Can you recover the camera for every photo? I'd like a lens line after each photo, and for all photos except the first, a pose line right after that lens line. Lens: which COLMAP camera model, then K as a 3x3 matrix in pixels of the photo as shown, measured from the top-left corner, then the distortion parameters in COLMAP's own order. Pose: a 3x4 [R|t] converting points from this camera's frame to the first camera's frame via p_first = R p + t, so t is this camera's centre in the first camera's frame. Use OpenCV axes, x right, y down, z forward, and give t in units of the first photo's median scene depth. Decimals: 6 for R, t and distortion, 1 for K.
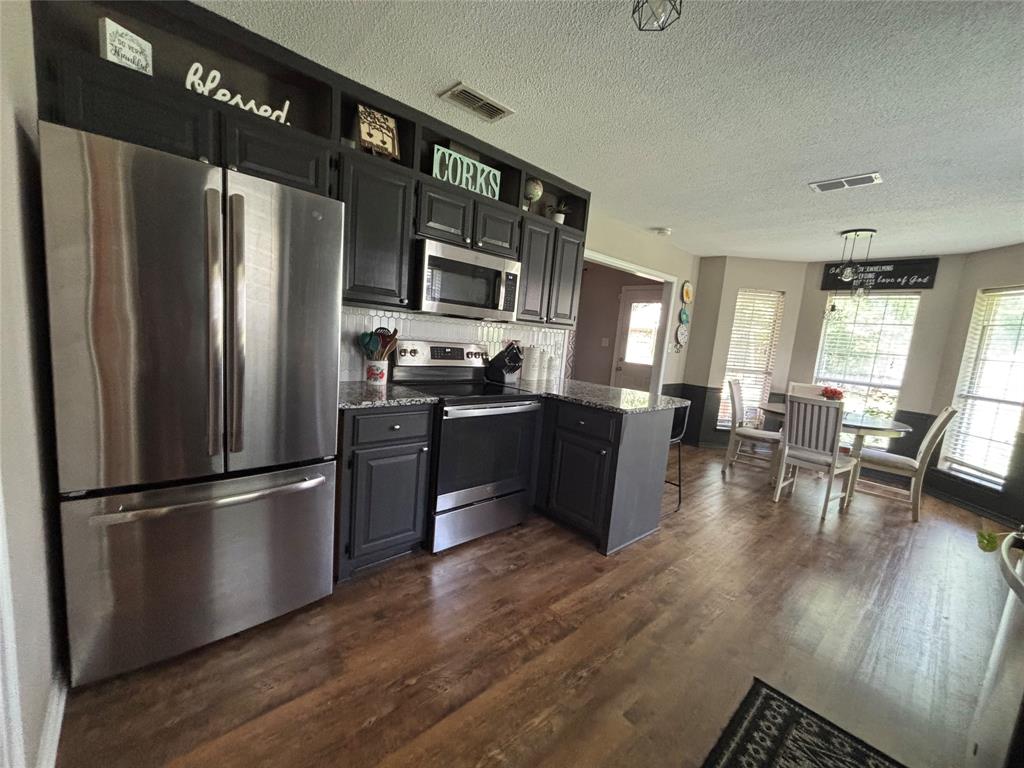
lens RADIAL K [[415.7, 0, 513.7], [0, 415.7, 385.4], [0, 0, 1]] dist [0.000466, 0.001846]
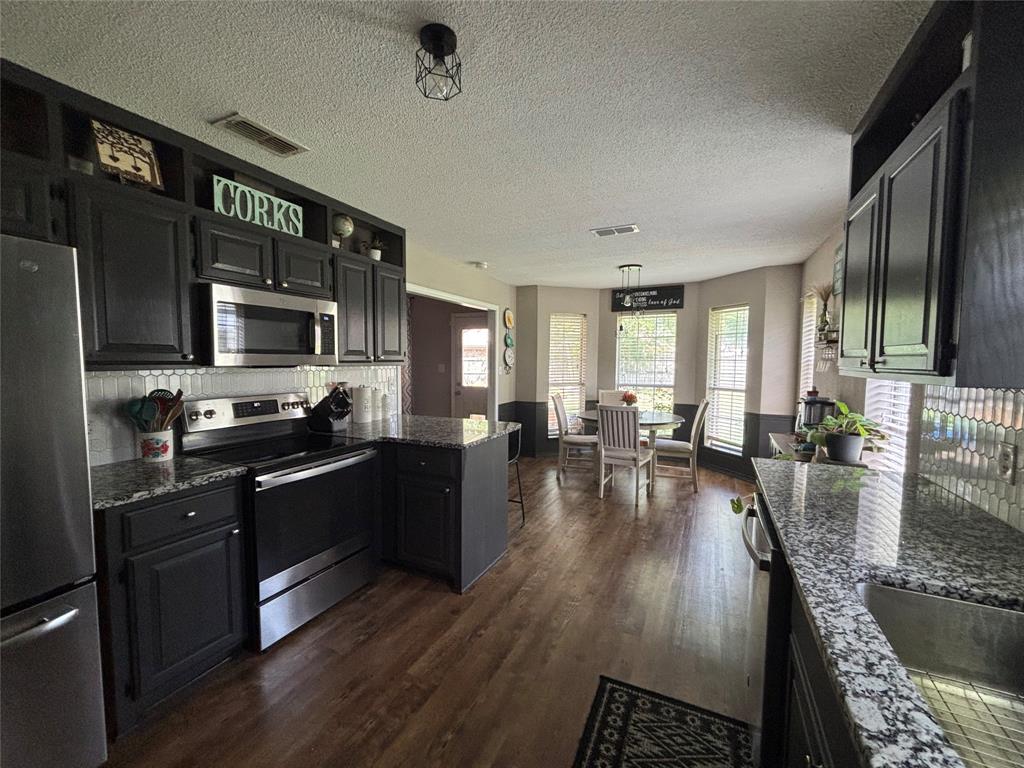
lens RADIAL K [[415.7, 0, 511.1], [0, 415.7, 385.7], [0, 0, 1]] dist [0.000466, 0.001846]
pose [[0.926399, -0.104135, 0.361857, 0.024381], [0.121183, 0.992323, -0.024674, -0.043020], [-0.356510, 0.066709, 0.931907, -0.000503]]
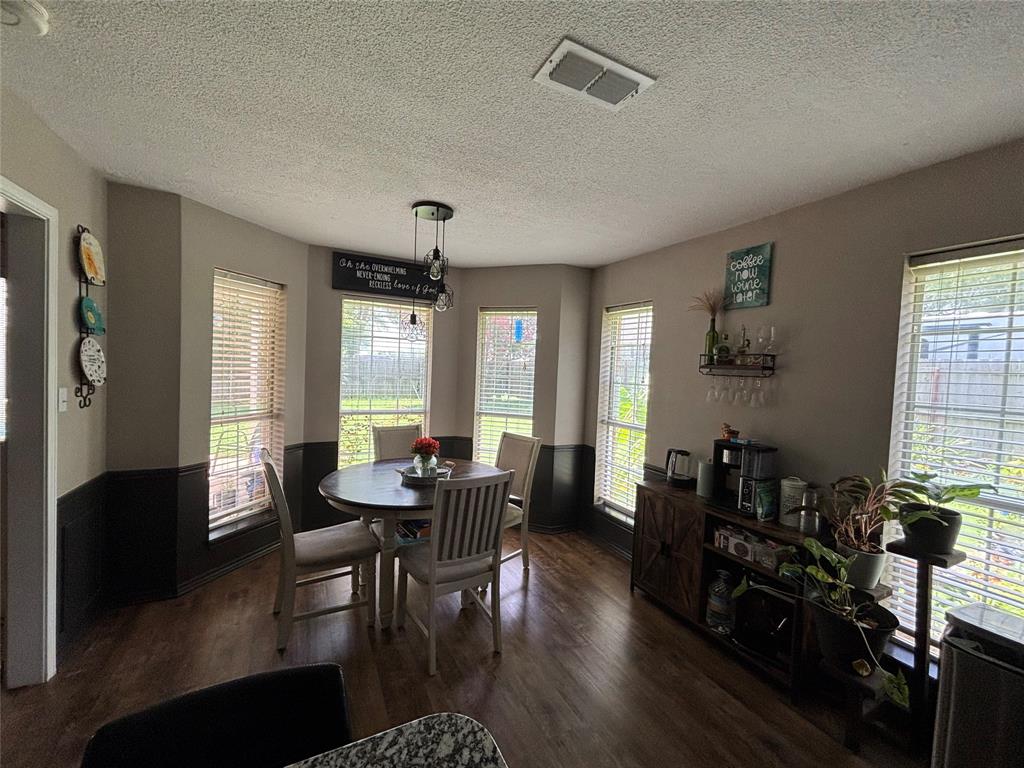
lens RADIAL K [[415.7, 0, 511.7], [0, 415.7, 388.5], [0, 0, 1]] dist [0.000466, 0.001846]
pose [[0.271316, -0.116333, 0.955434, 0.257309], [0.106364, 0.990213, 0.090363, -0.181065], [-0.956595, 0.077107, 0.281034, 1.013400]]
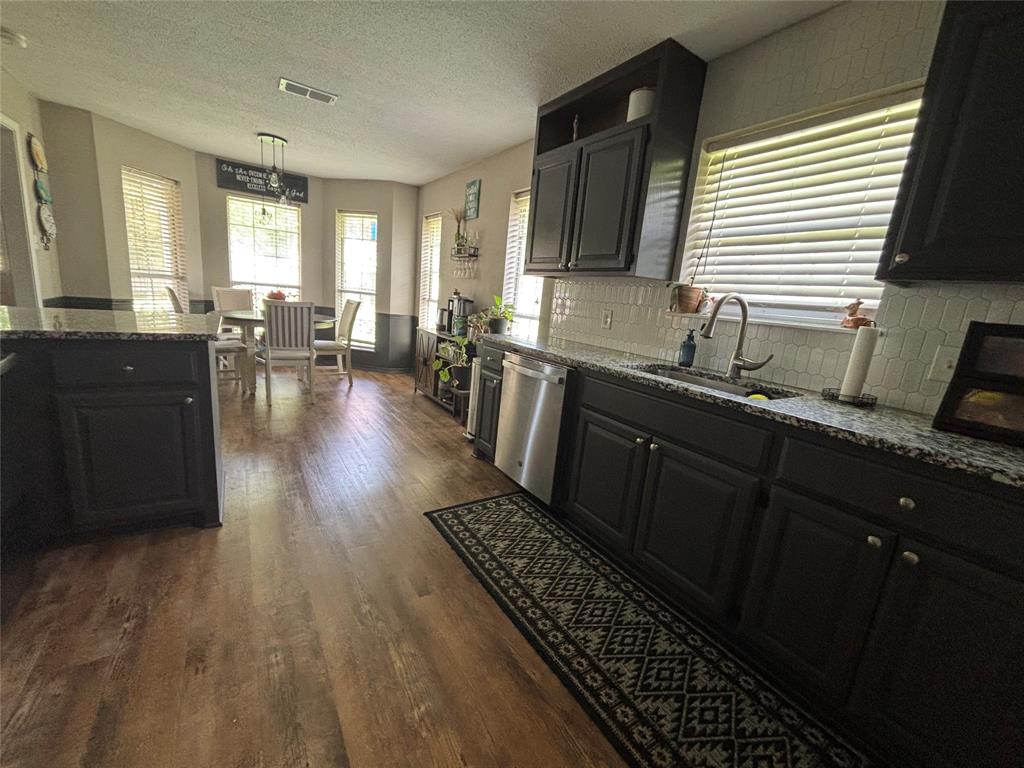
lens RADIAL K [[415.7, 0, 508.5], [0, 415.7, 384.2], [0, 0, 1]] dist [0.000466, 0.001846]
pose [[0.176340, -0.272786, 0.945776, -0.337841], [0.050900, 0.962074, 0.267996, -0.027958], [-0.983012, 0.000881, 0.183537, 0.311713]]
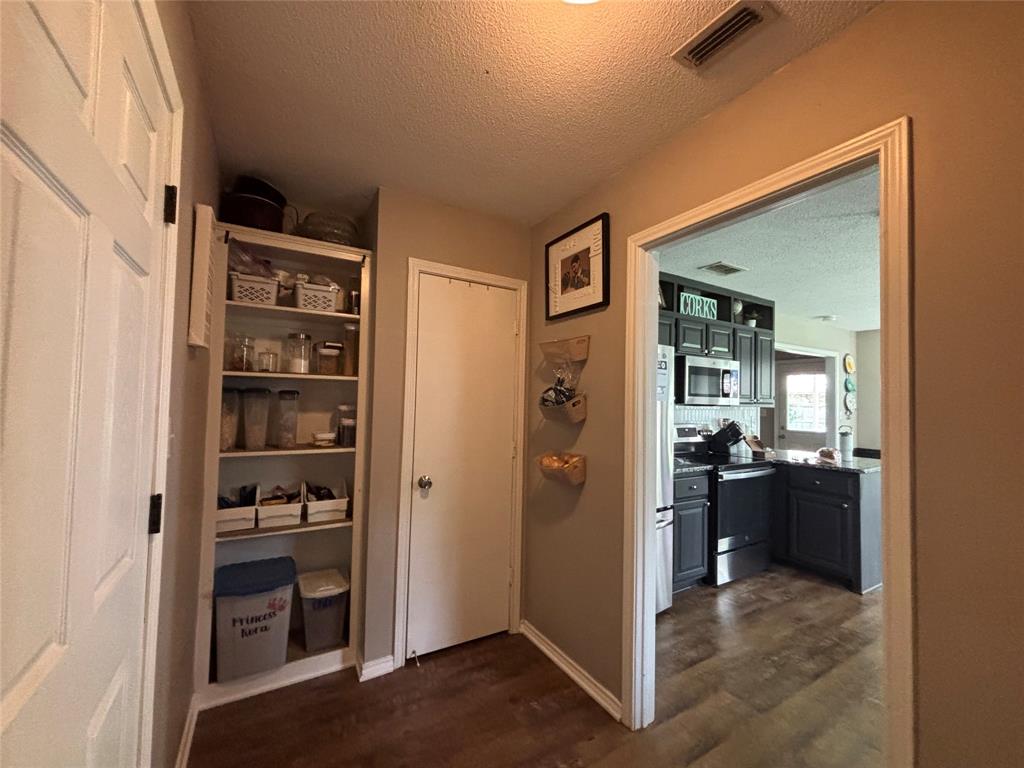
lens RADIAL K [[415.7, 0, 513.0], [0, 415.7, 386.5], [0, 0, 1]] dist [0.000466, 0.001846]
pose [[0.976898, -0.071171, -0.201507, -0.462733], [0.035559, 0.983905, -0.175117, -0.009933], [0.210727, 0.163906, 0.963706, -0.463055]]
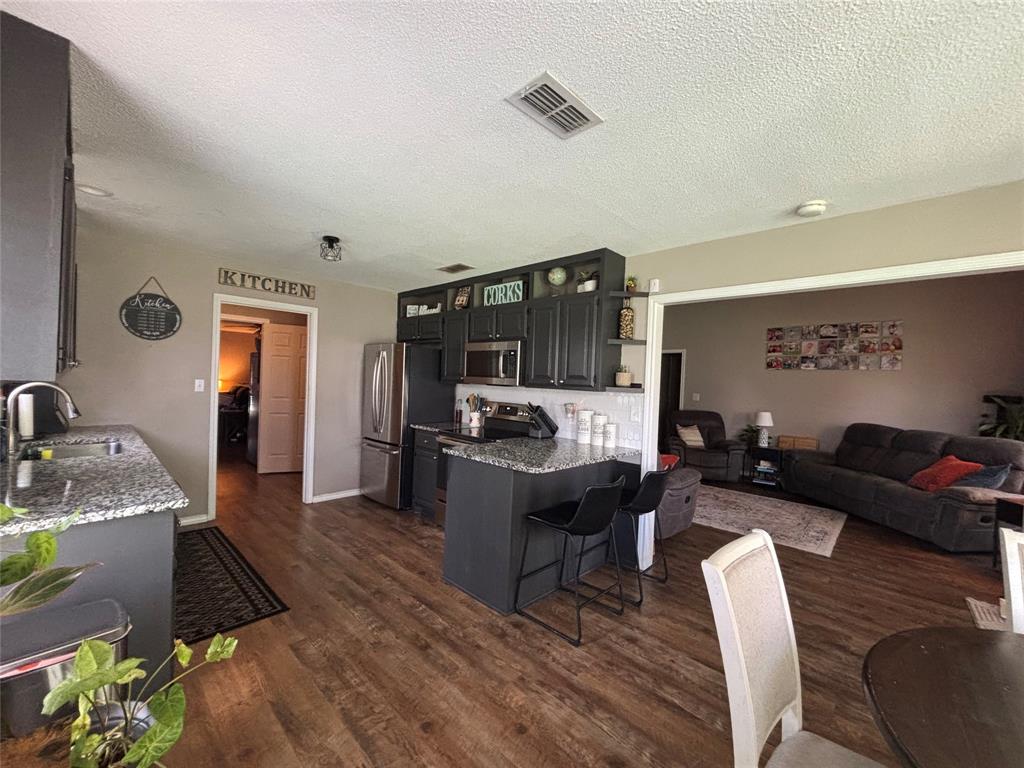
lens RADIAL K [[415.7, 0, 507.3], [0, 415.7, 379.8], [0, 0, 1]] dist [0.000466, 0.001846]
pose [[0.059730, -0.084384, -0.994642, 1.390788], [-0.164569, 0.981953, -0.093190, -0.054224], [0.984555, 0.169254, 0.044765, 0.999755]]
